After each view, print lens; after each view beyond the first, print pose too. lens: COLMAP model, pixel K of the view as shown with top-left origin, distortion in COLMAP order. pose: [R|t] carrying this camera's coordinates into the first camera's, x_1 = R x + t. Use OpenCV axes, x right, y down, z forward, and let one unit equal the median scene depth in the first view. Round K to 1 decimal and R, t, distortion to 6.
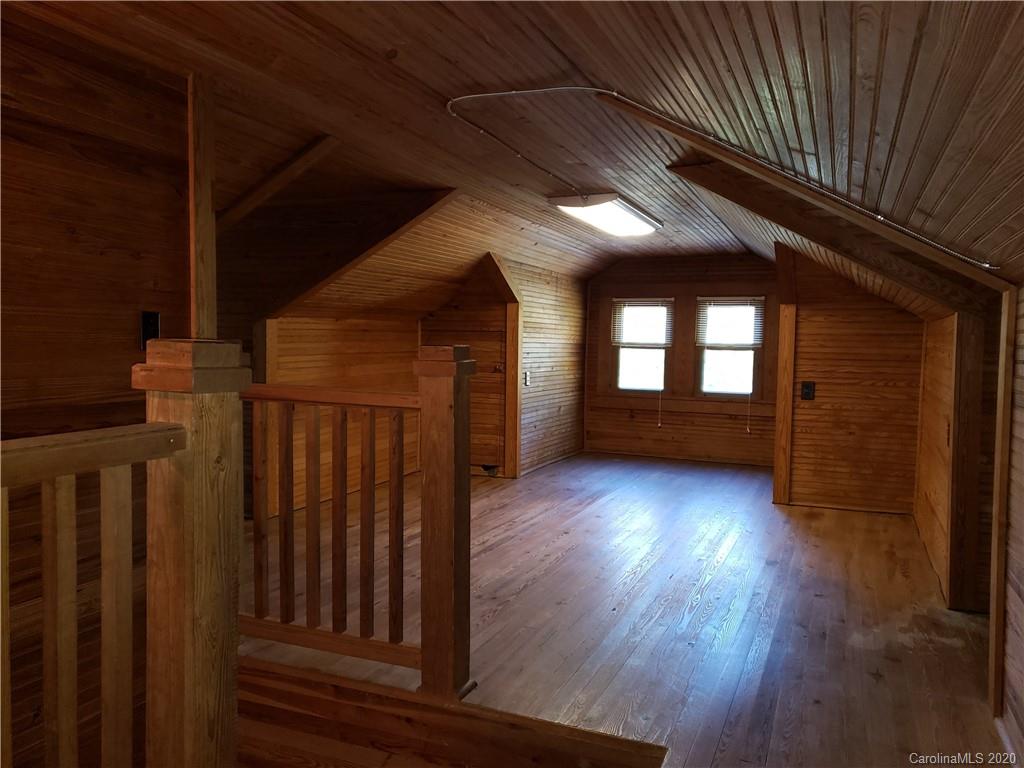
lens RADIAL K [[793.5, 0, 512.9], [0, 793.5, 381.9], [0, 0, 1]] dist [0.025124, 0.011408]
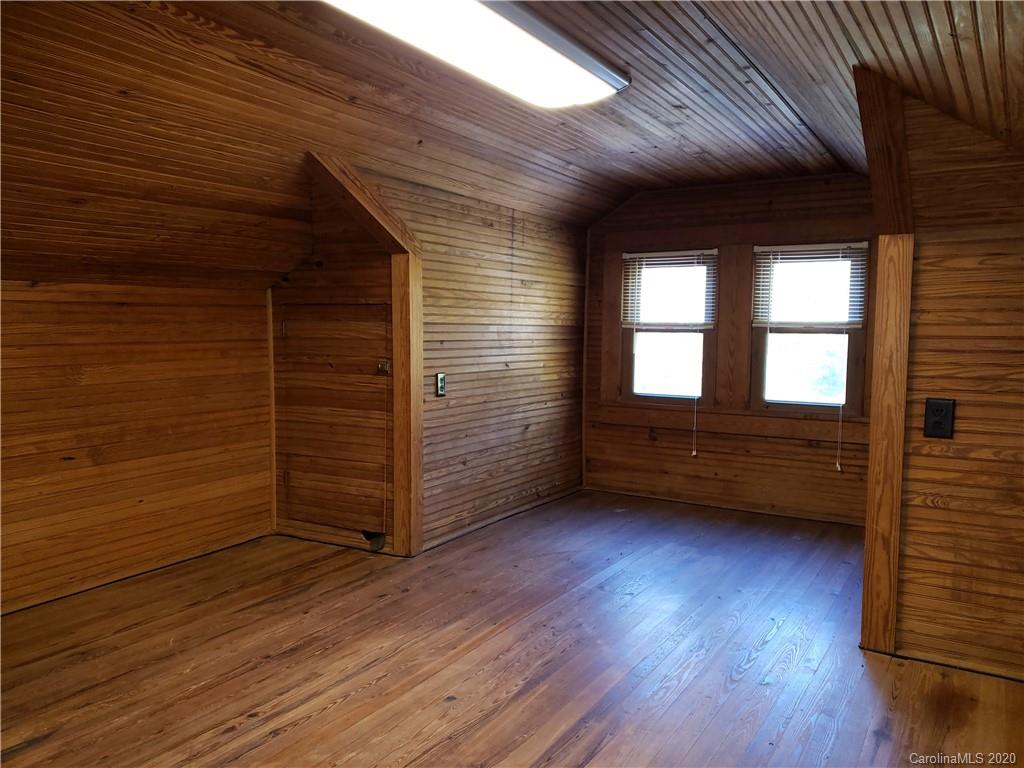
lens RADIAL K [[793.5, 0, 531.3], [0, 793.5, 387.9], [0, 0, 1]] dist [0.025124, 0.011408]
pose [[0.991603, 0.000698, -0.129315, 0.163744], [0.002545, 0.999686, 0.024908, -0.016259], [0.129292, -0.025028, 0.991291, 0.426858]]
